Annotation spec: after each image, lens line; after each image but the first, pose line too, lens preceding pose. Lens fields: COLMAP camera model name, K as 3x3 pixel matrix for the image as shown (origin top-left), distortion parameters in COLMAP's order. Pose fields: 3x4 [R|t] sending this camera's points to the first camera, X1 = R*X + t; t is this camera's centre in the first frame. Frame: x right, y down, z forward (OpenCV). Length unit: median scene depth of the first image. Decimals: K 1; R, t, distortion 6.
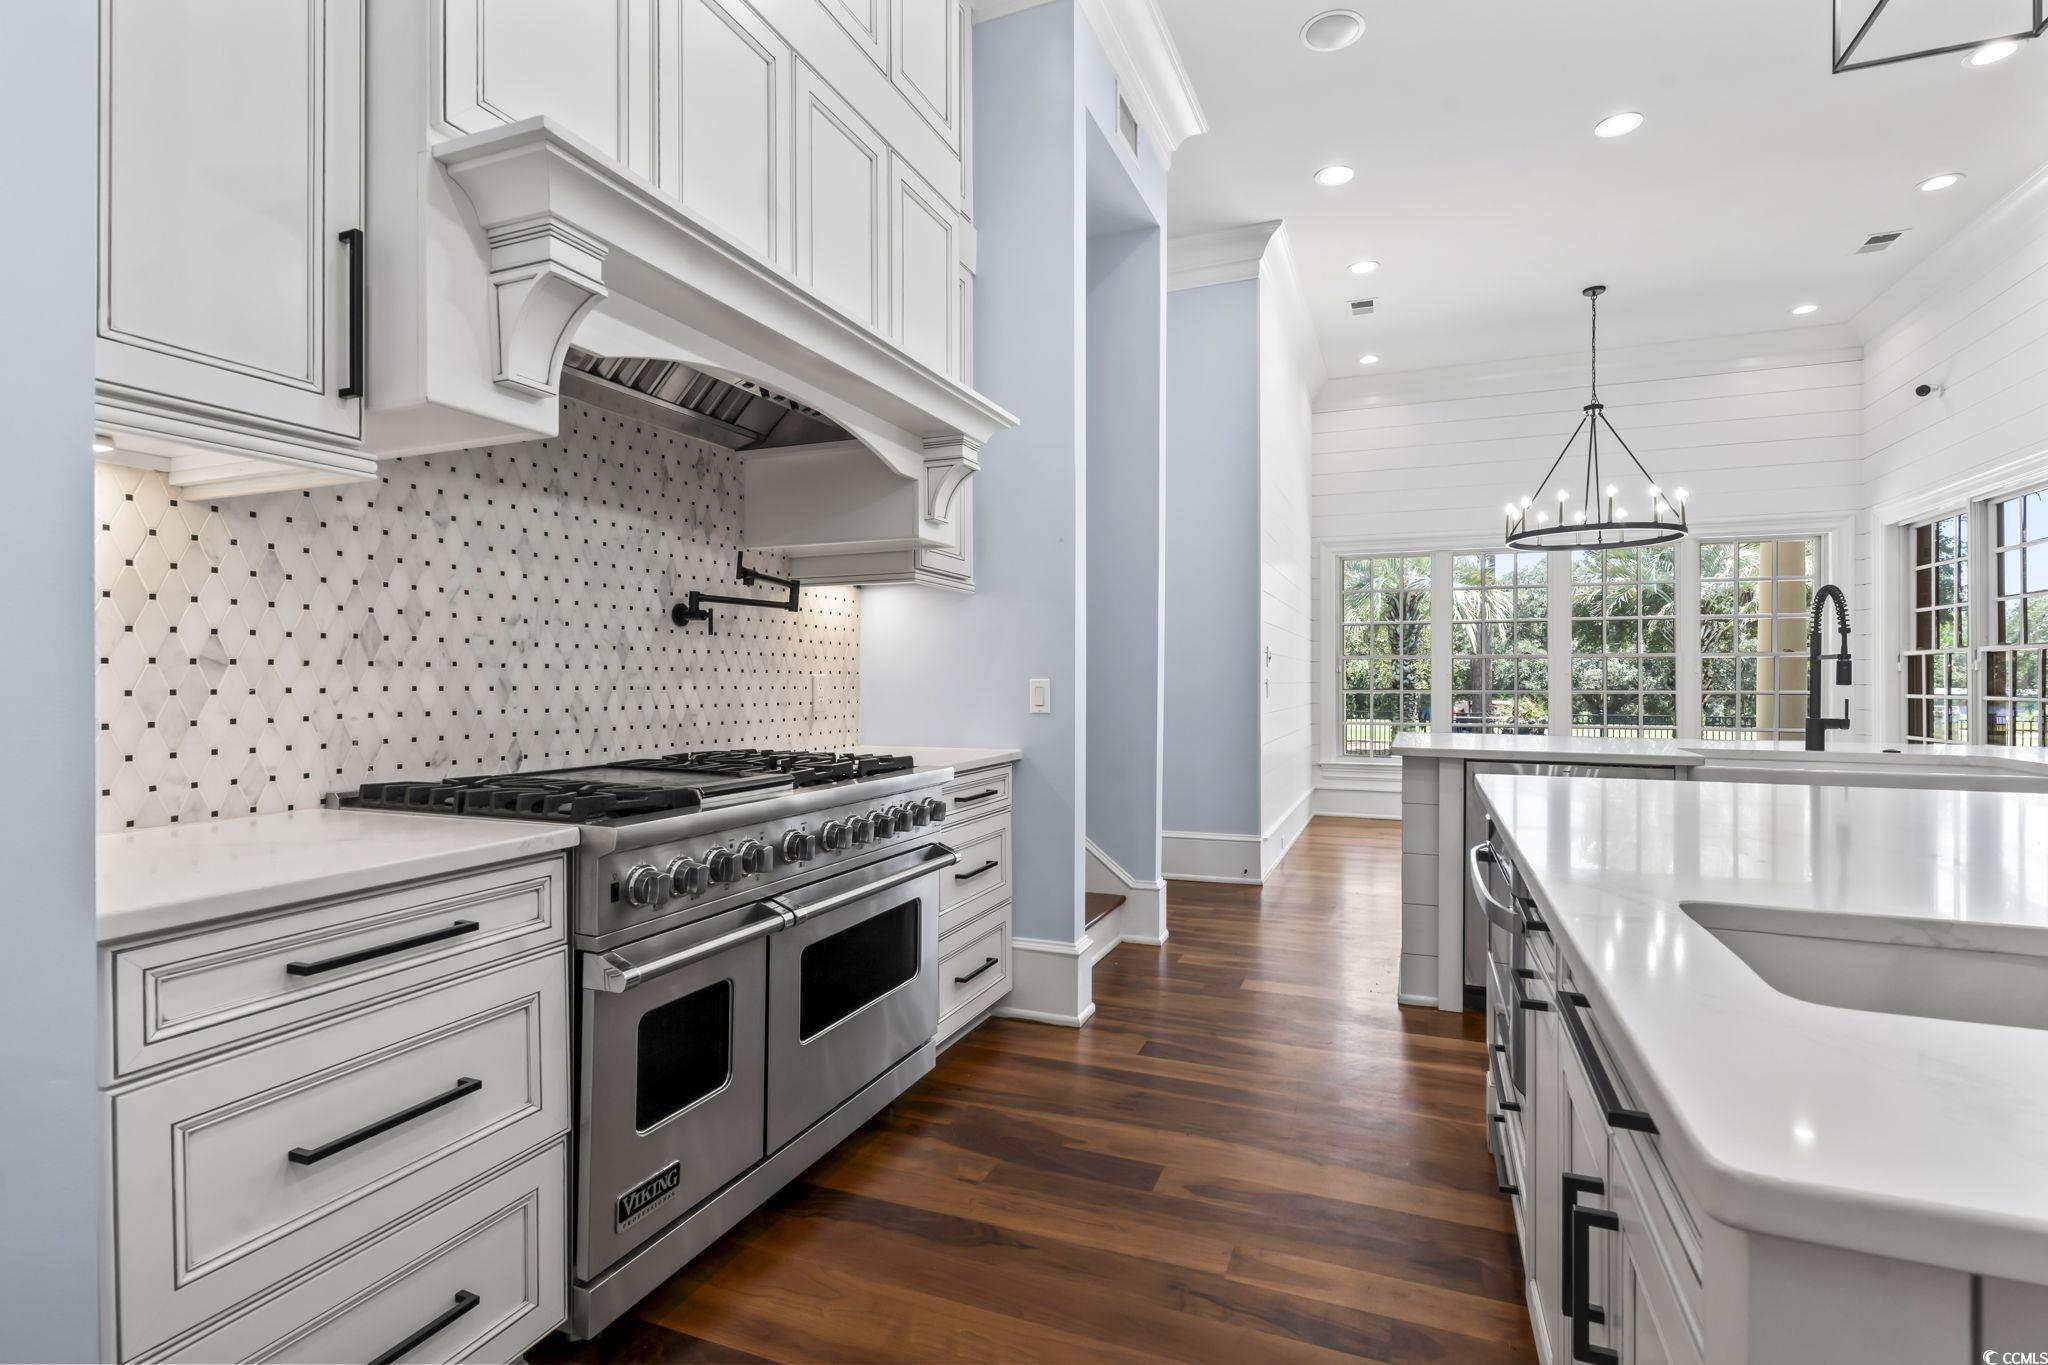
lens RADIAL K [[968.5, 0, 1030.8], [0, 968.5, 676.7], [0, 0, 1]] dist [0.001177, 0.000988]
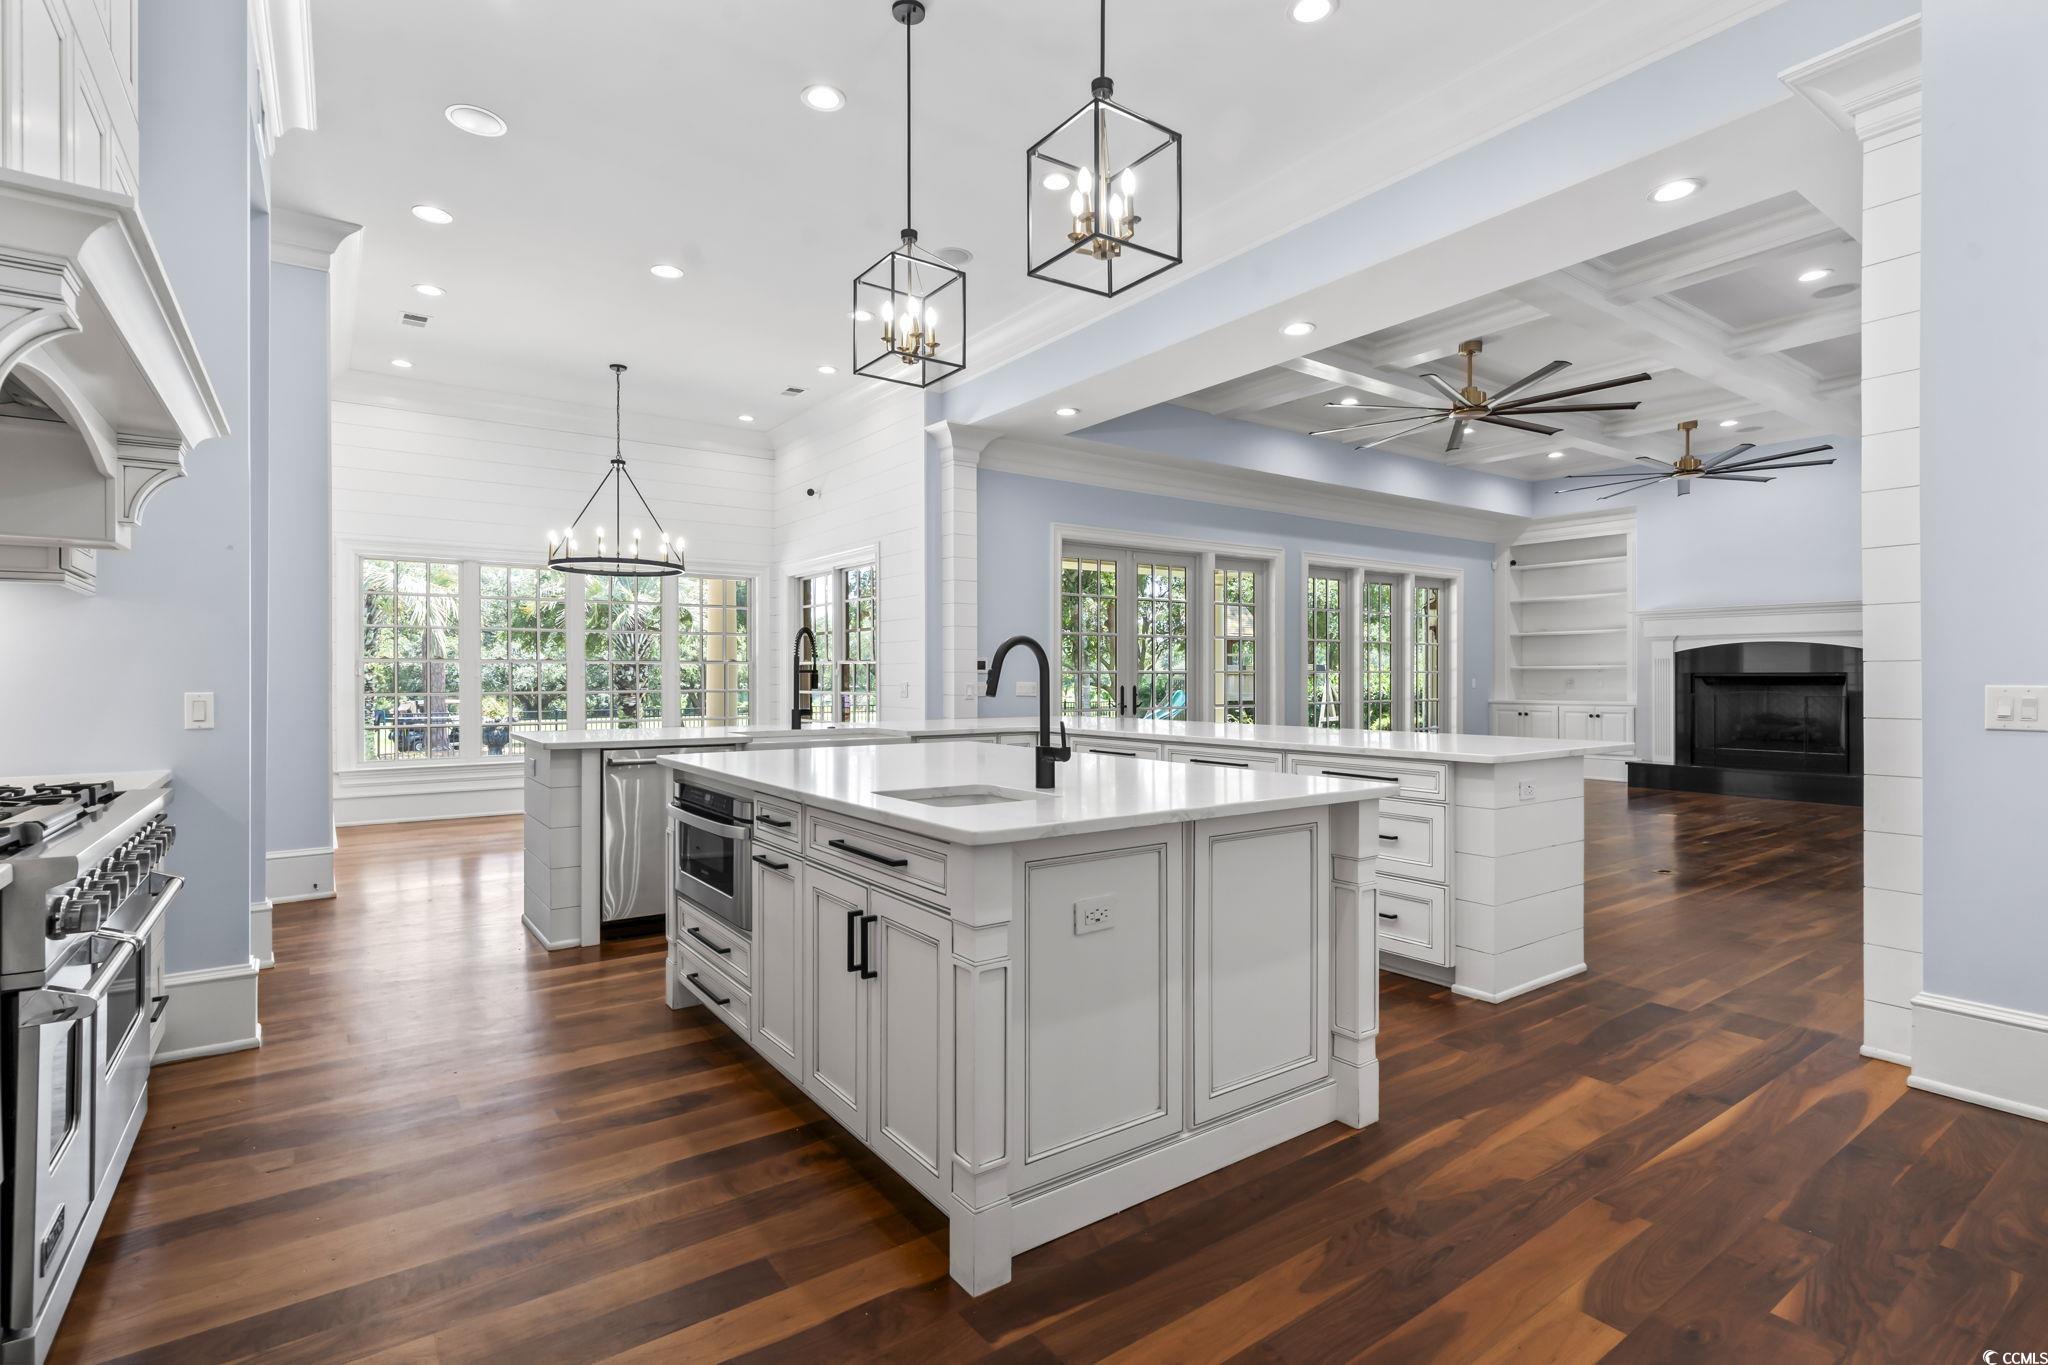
lens RADIAL K [[968.5, 0, 1028.7], [0, 968.5, 674.3], [0, 0, 1]] dist [0.001177, 0.000988]
pose [[0.525874, 0.000550, 0.850562, -0.358182], [-0.001457, 0.999999, 0.000255, -0.016257], [-0.850561, -0.001373, 0.525874, -0.173530]]
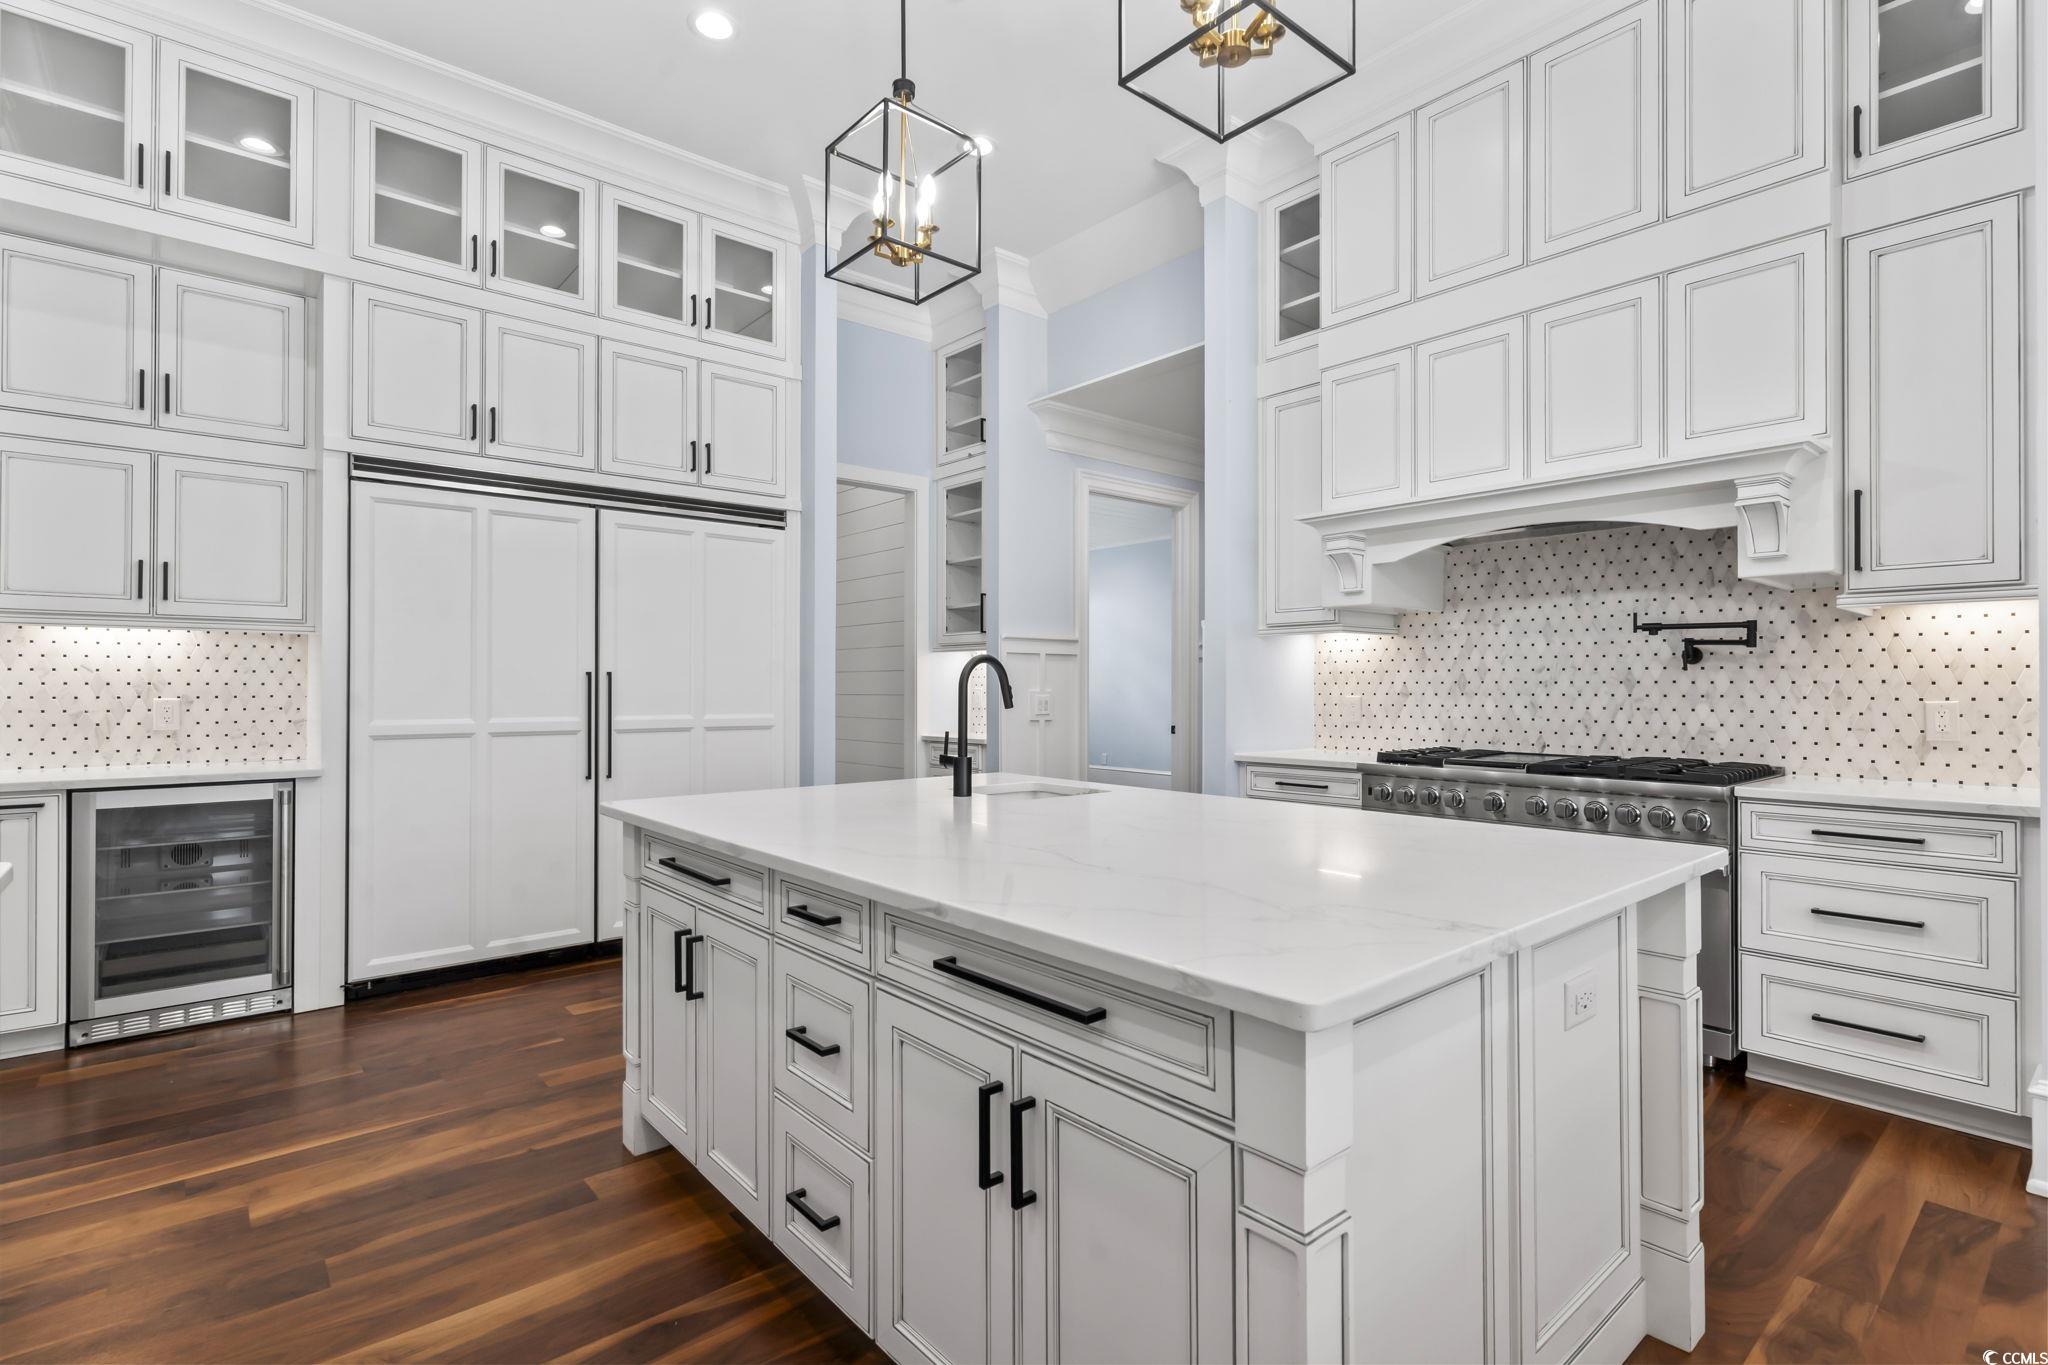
lens RADIAL K [[968.5, 0, 1027.5], [0, 968.5, 681.3], [0, 0, 1]] dist [0.001177, 0.000988]
pose [[-0.457352, -0.002823, -0.889281, 0.397949], [0.004423, 0.999975, -0.005449, -0.008025], [0.889275, -0.006425, -0.457329, 0.254982]]
